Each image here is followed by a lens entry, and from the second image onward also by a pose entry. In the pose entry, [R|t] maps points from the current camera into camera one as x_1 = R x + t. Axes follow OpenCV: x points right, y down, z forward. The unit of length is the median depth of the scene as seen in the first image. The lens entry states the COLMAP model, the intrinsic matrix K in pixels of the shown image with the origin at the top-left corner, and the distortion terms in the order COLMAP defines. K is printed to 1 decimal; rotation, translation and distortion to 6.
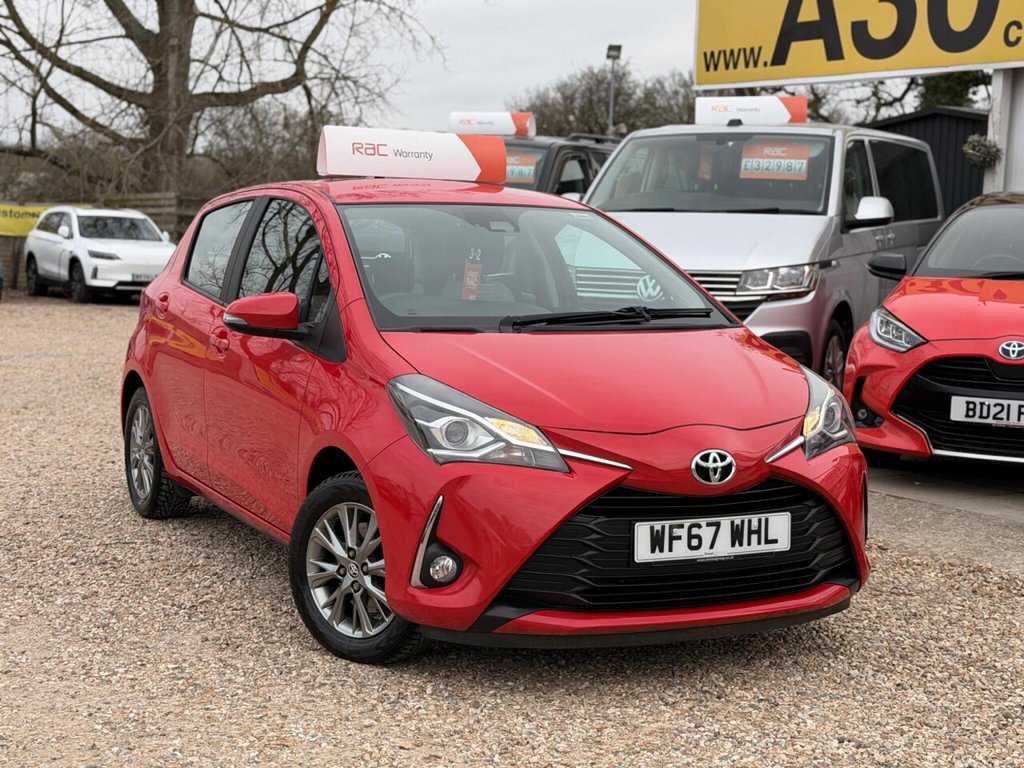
lens RADIAL K [[1620.5, 0, 513.1], [0, 1620.5, 385.1], [0, 0, 1]] dist [0.120486, 0.000000]
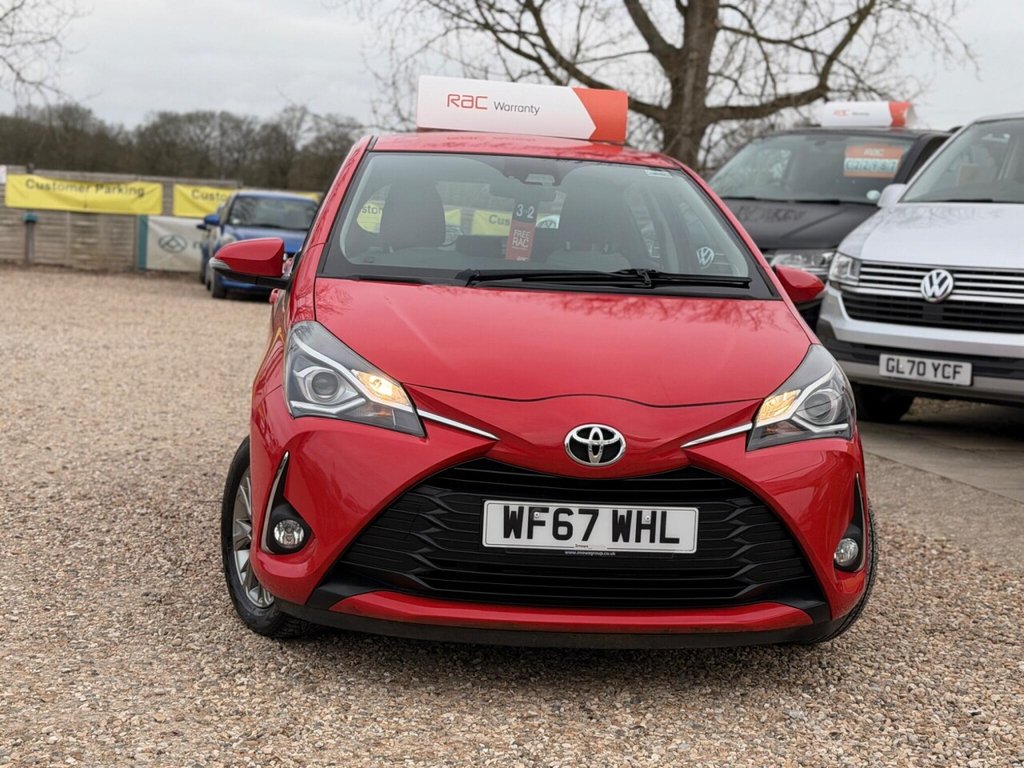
lens RADIAL K [[1620.5, 0, 514.4], [0, 1620.5, 388.5], [0, 0, 1]] dist [0.120486, 0.000000]
pose [[0.938226, 0.062727, -0.340289, 0.323299], [-0.066929, 0.997758, -0.000612, 0.021544], [0.339487, 0.023350, 0.940321, 0.167061]]
